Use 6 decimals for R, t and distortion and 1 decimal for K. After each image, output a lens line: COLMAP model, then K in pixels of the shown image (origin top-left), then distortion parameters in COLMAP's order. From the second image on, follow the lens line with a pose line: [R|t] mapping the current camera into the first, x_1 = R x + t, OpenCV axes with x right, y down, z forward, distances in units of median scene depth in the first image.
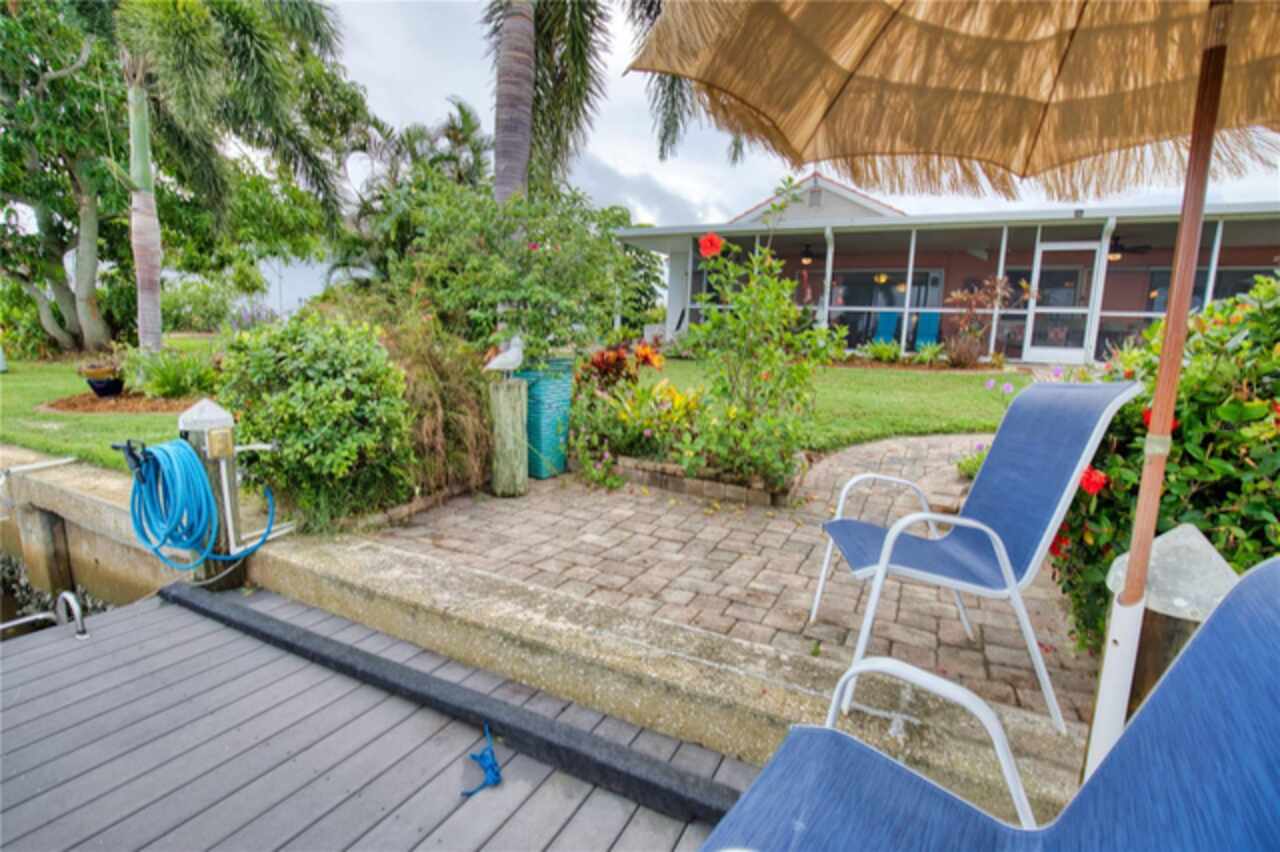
lens RADIAL K [[585.6, 0, 645.4], [0, 585.6, 434.5], [0, 0, 1]] dist [-0.036438, 0.008426]
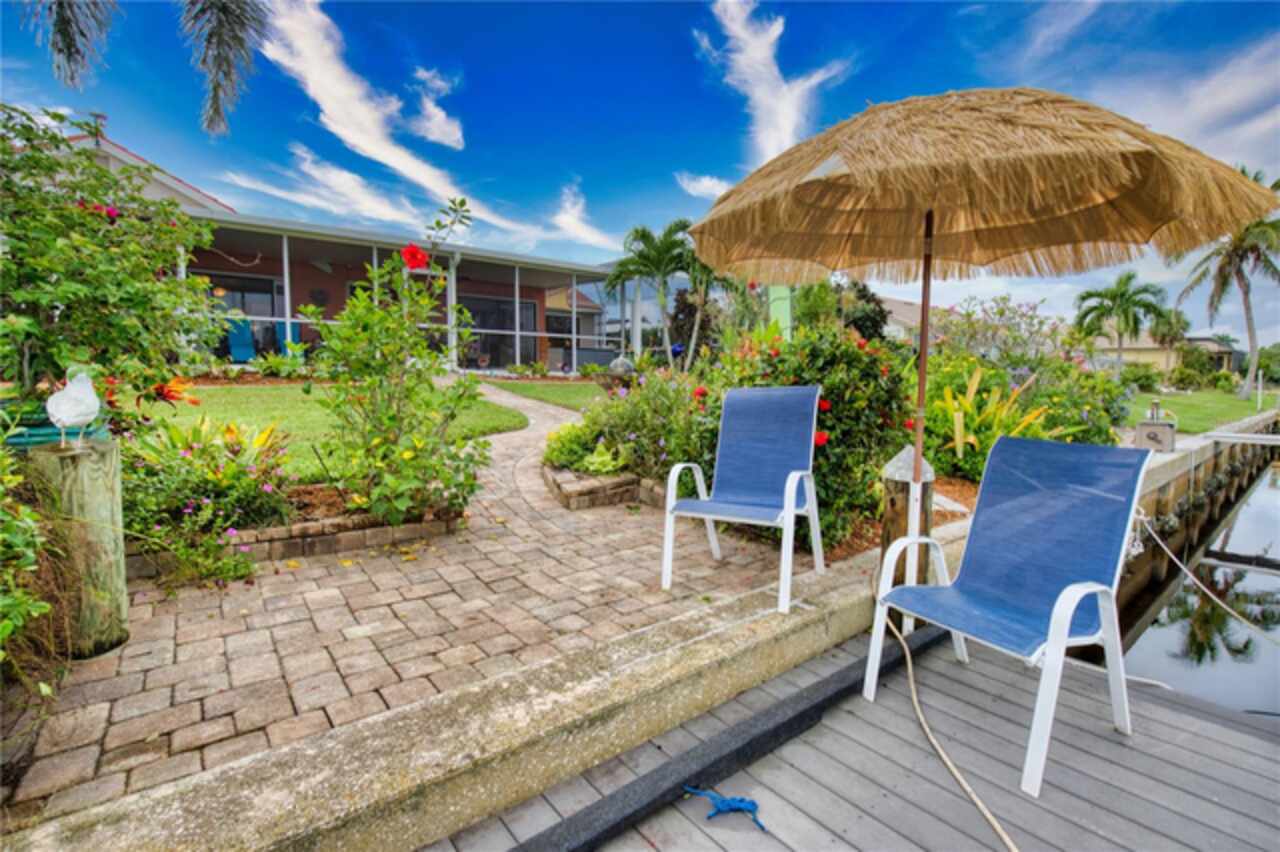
lens RADIAL K [[585.6, 0, 647.5], [0, 585.6, 435.1], [0, 0, 1]] dist [-0.036438, 0.008426]
pose [[0.418379, -0.132023, 0.898626, -0.204939], [0.142845, 0.986631, 0.078447, -0.027490], [-0.896969, 0.095544, 0.431645, 0.115179]]
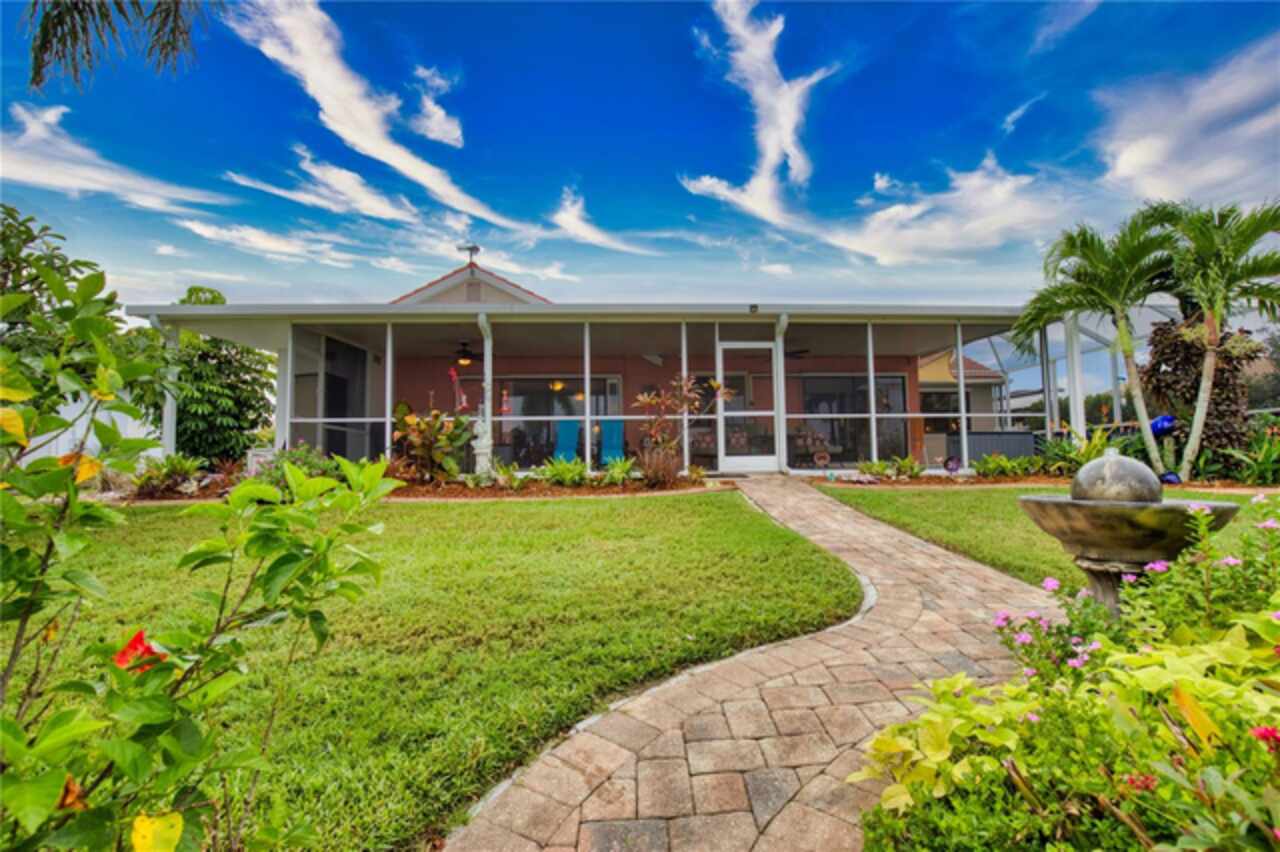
lens RADIAL K [[585.6, 0, 645.3], [0, 585.6, 430.8], [0, 0, 1]] dist [-0.036438, 0.008426]
pose [[0.870241, -0.027723, 0.491846, 0.144697], [0.124088, 0.978558, -0.164395, -0.065828], [-0.476743, 0.204095, 0.855021, 0.328887]]
